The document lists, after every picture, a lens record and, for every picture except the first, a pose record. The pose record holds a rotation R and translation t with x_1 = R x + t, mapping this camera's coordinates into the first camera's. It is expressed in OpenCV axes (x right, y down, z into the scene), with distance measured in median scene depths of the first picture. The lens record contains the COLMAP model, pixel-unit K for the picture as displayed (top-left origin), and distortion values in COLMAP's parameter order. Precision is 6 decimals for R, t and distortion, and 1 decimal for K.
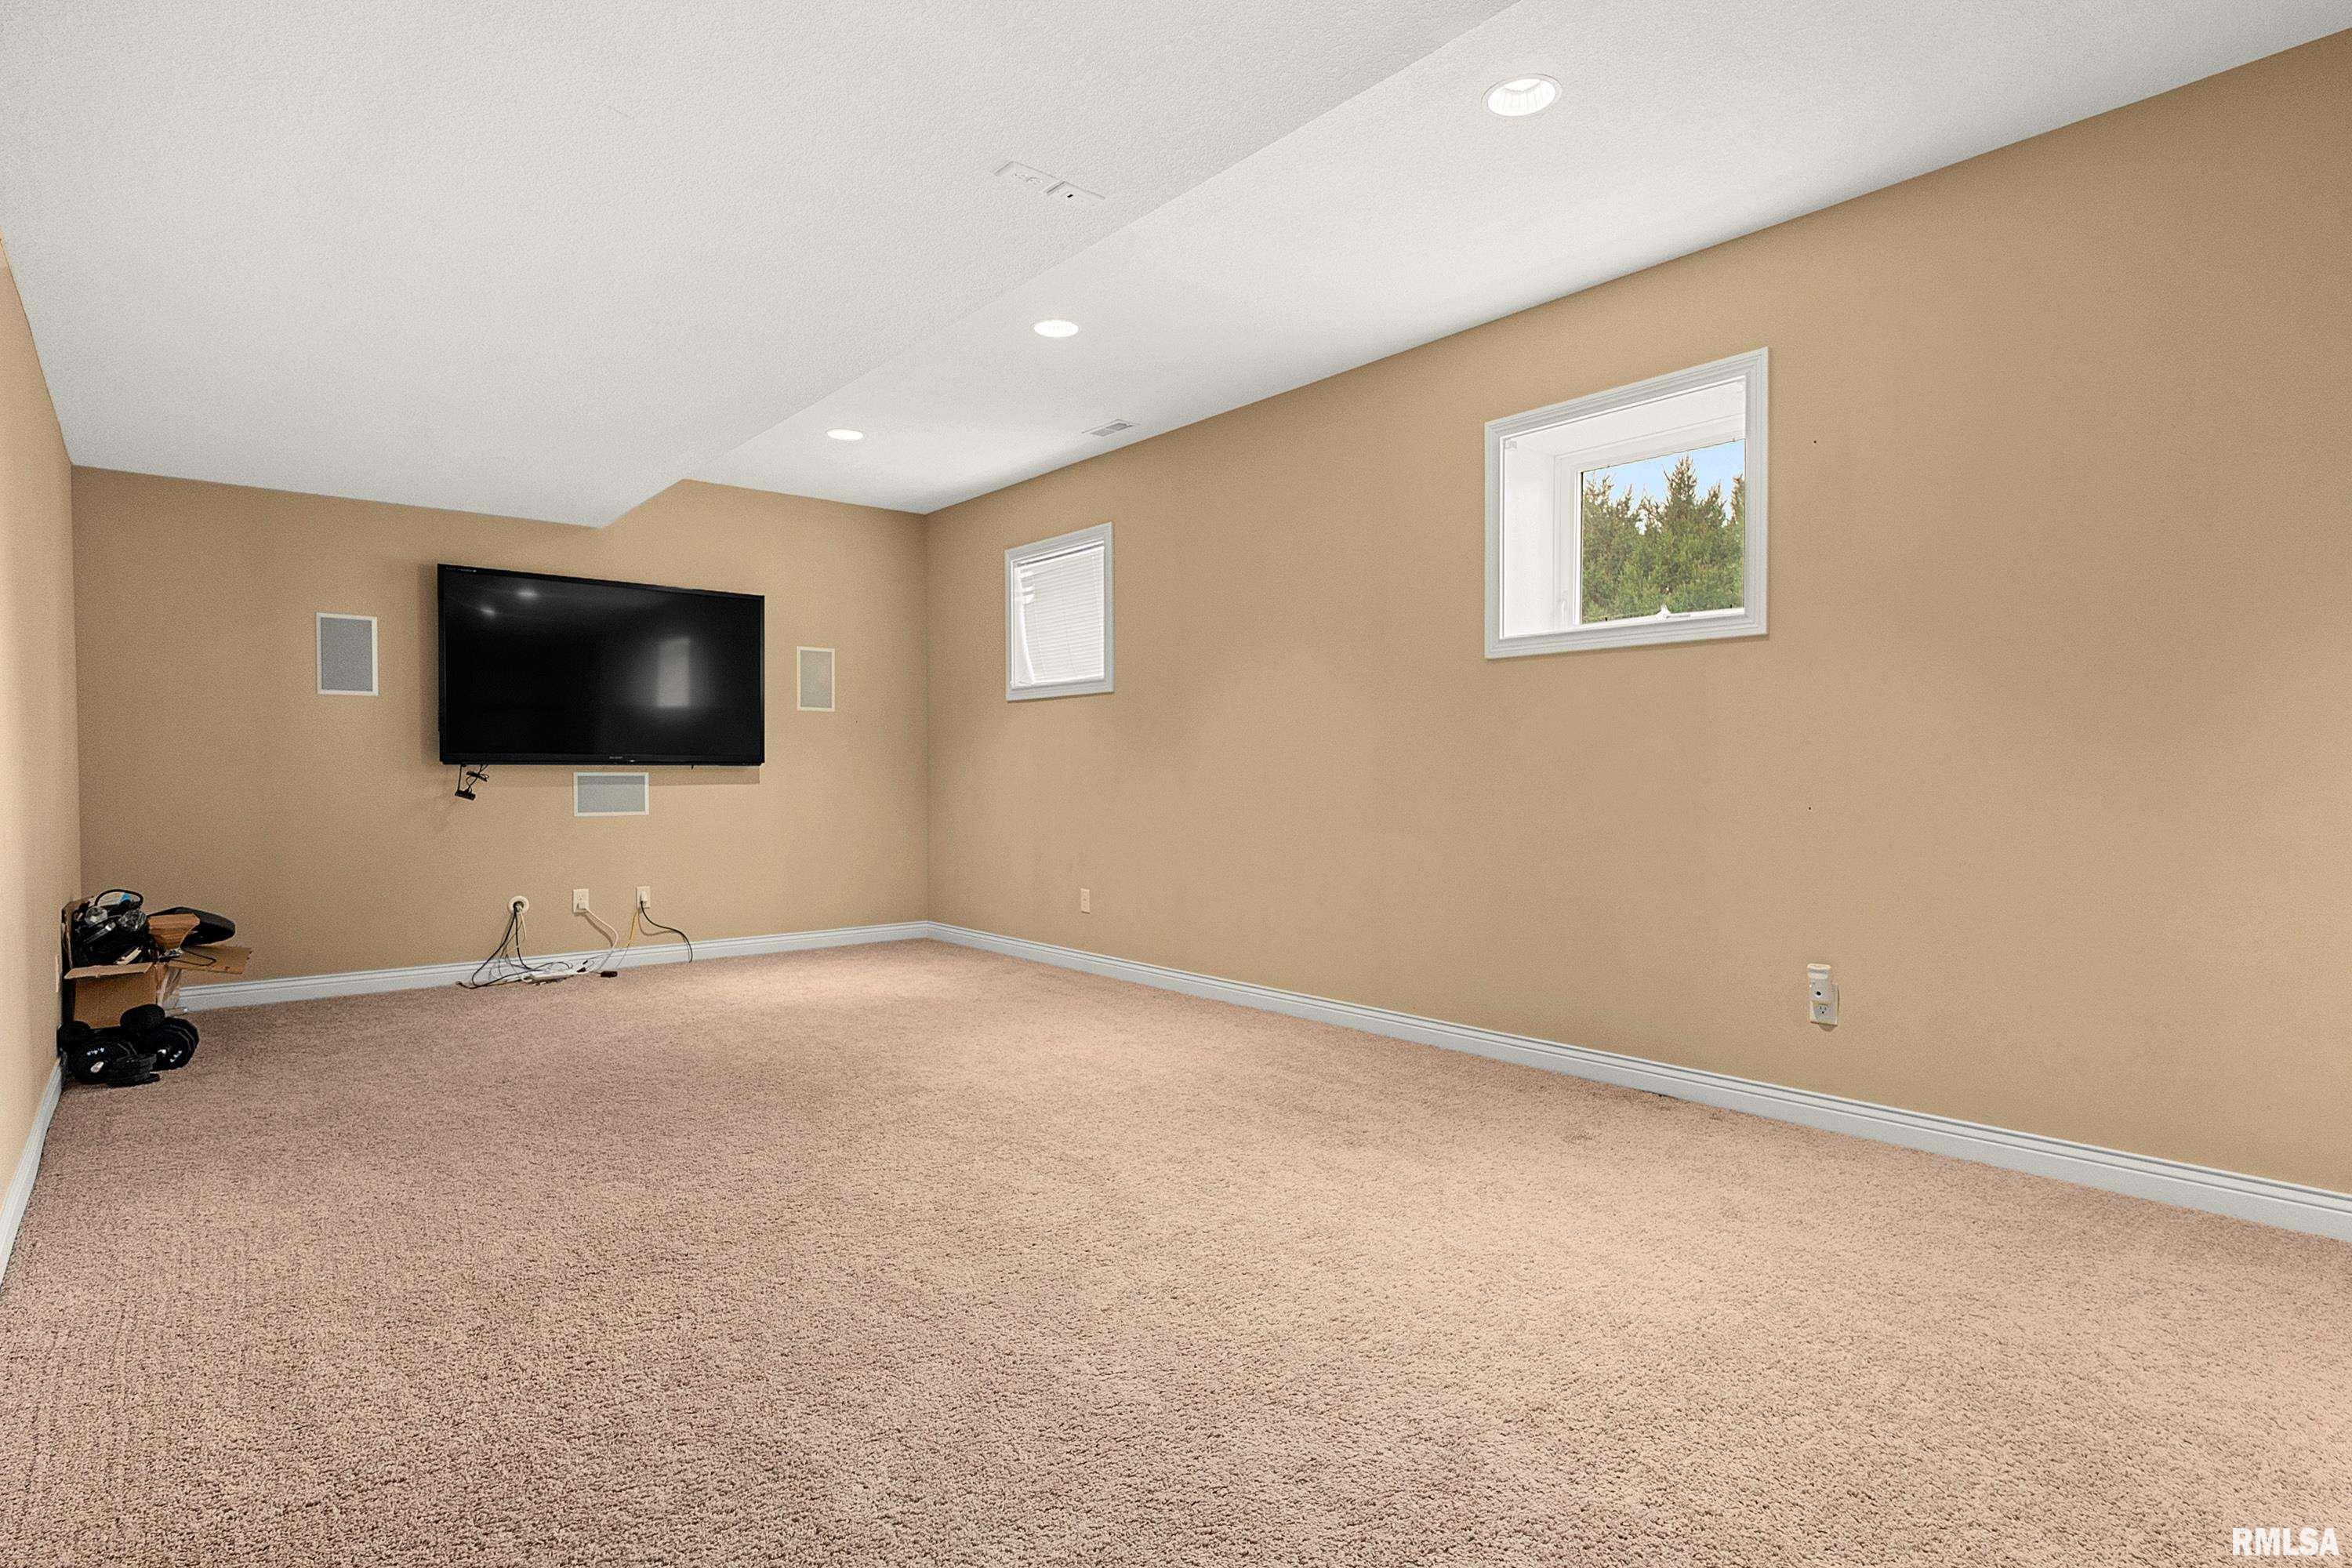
lens RADIAL K [[1219.1, 0, 1176.0], [0, 1219.1, 784.0], [0, 0, 1]] dist [0.036428, 0.000224]
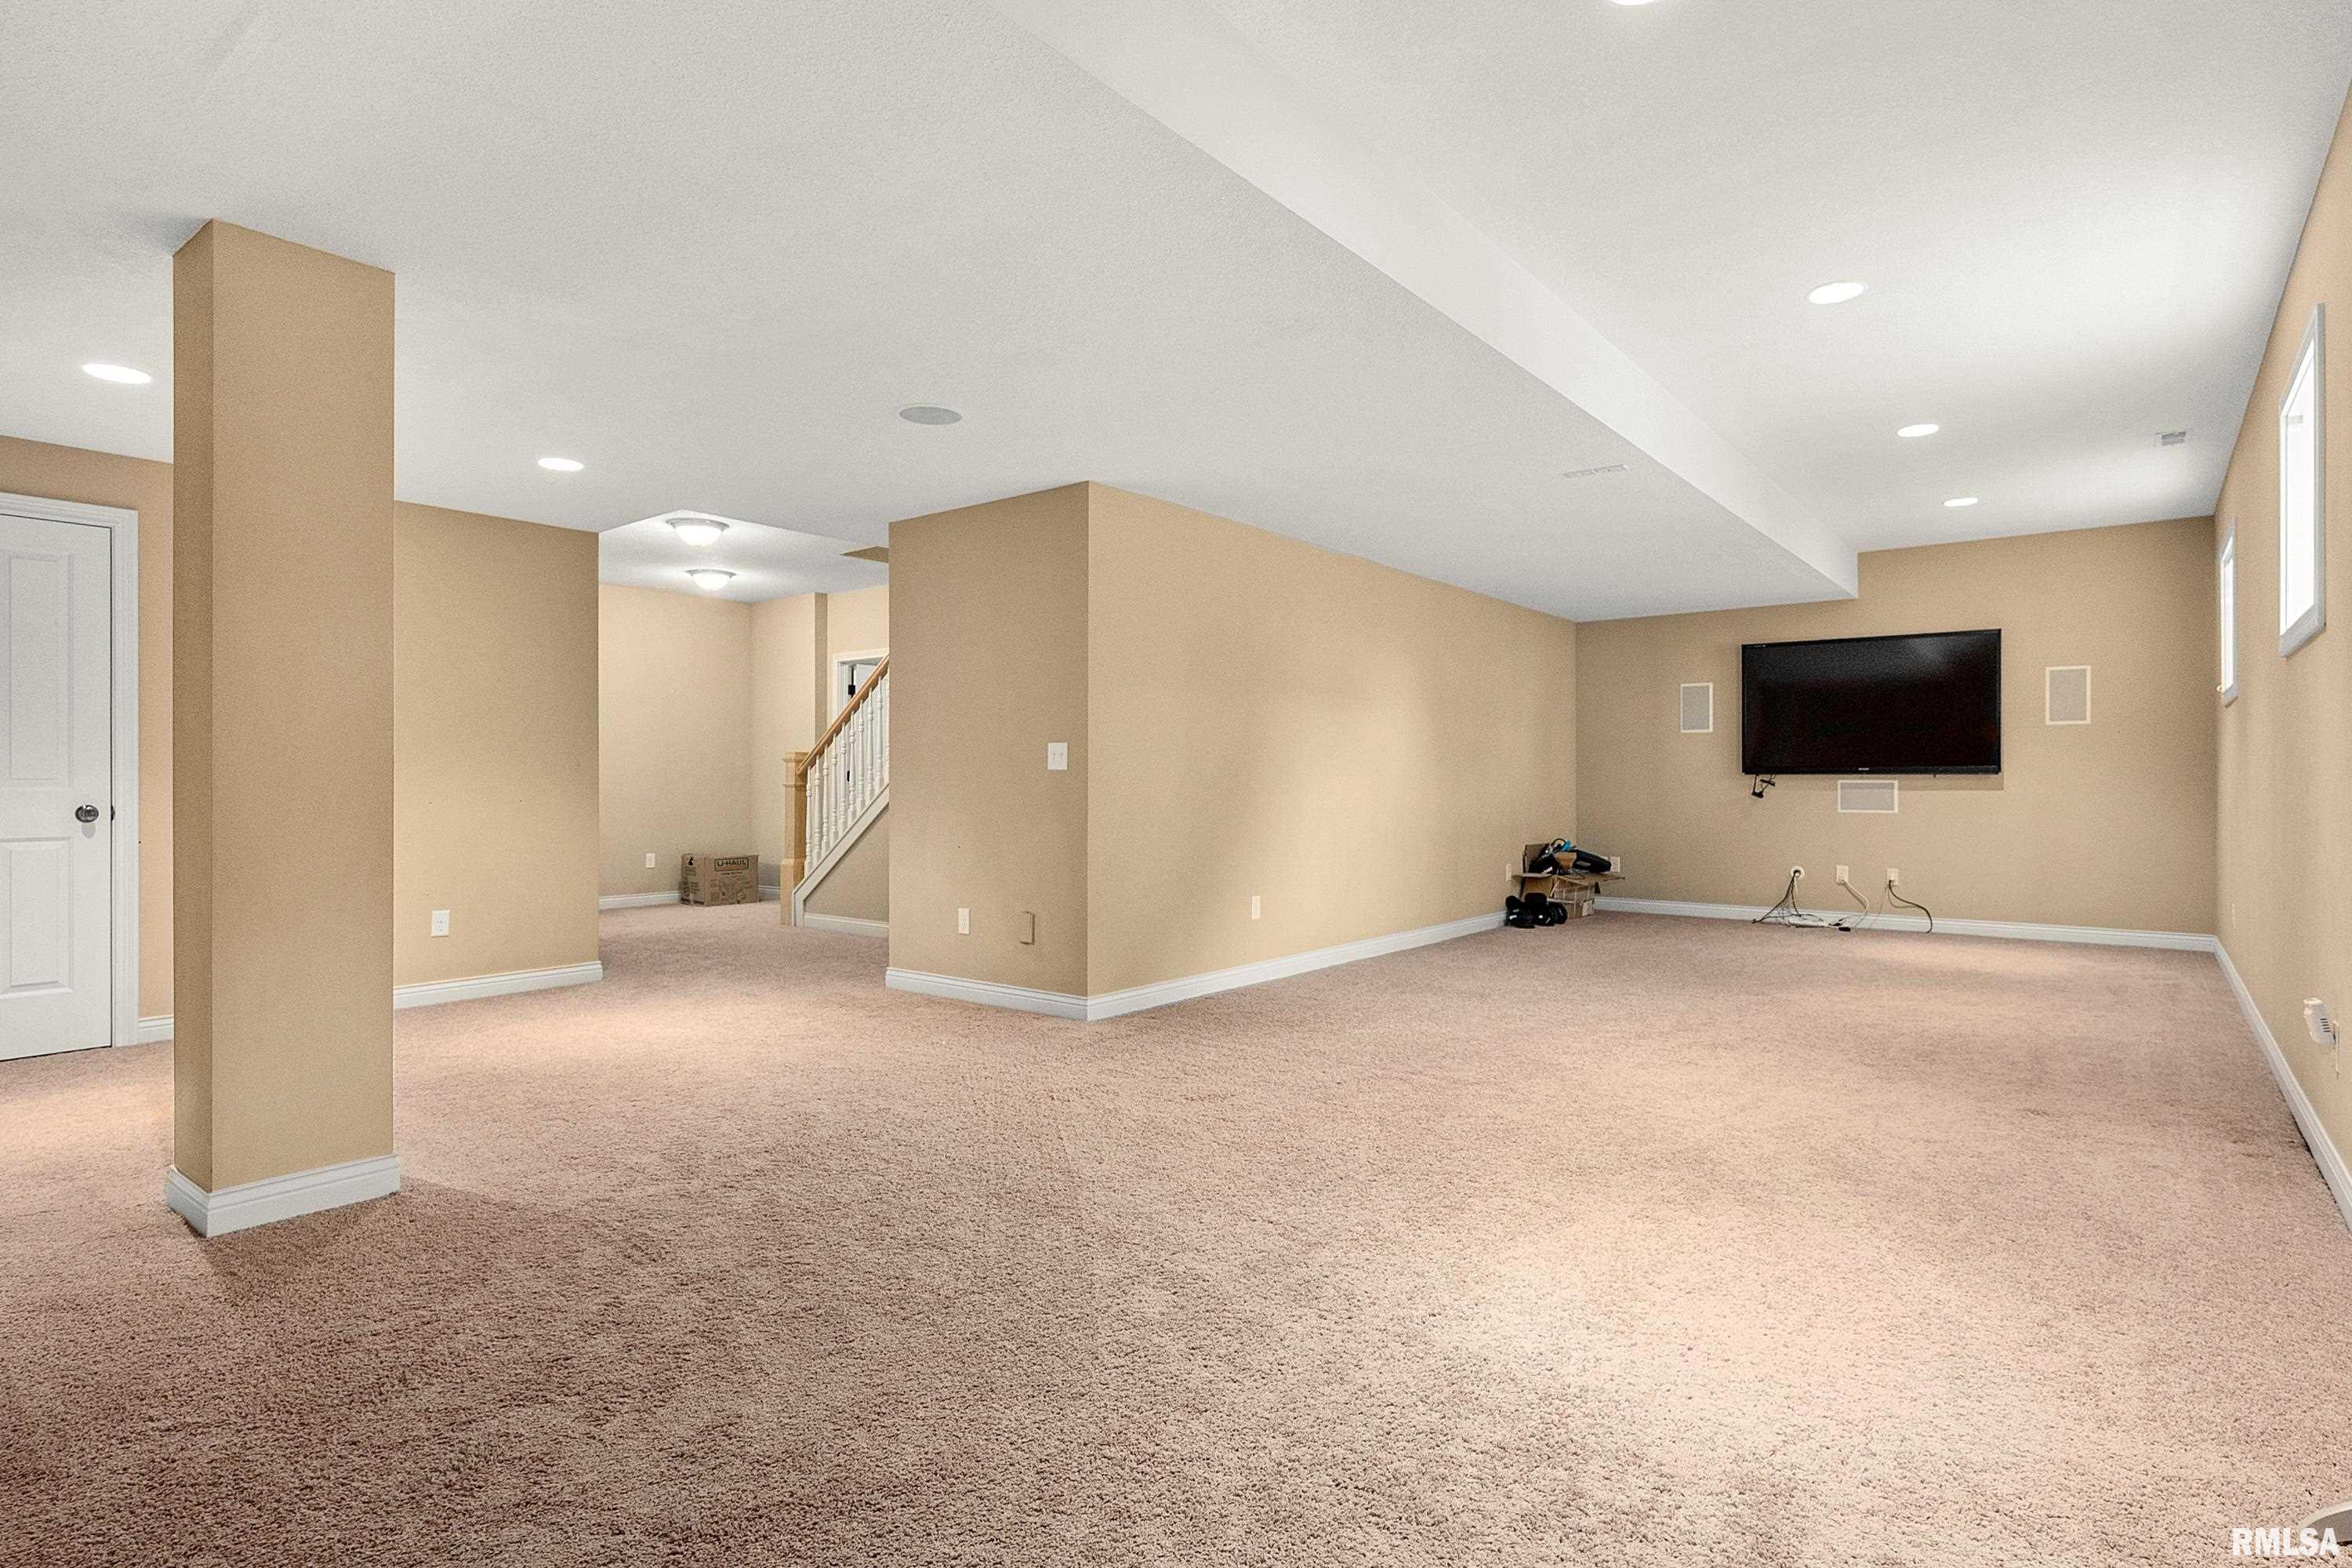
lens RADIAL K [[1219.1, 0, 1176.0], [0, 1219.1, 784.0], [0, 0, 1]] dist [0.036428, 0.000224]
pose [[0.221605, 0.005850, -0.975119, 0.693695], [-0.010468, 0.999939, 0.003620, -0.002564], [0.975080, 0.009405, 0.221653, -0.023095]]
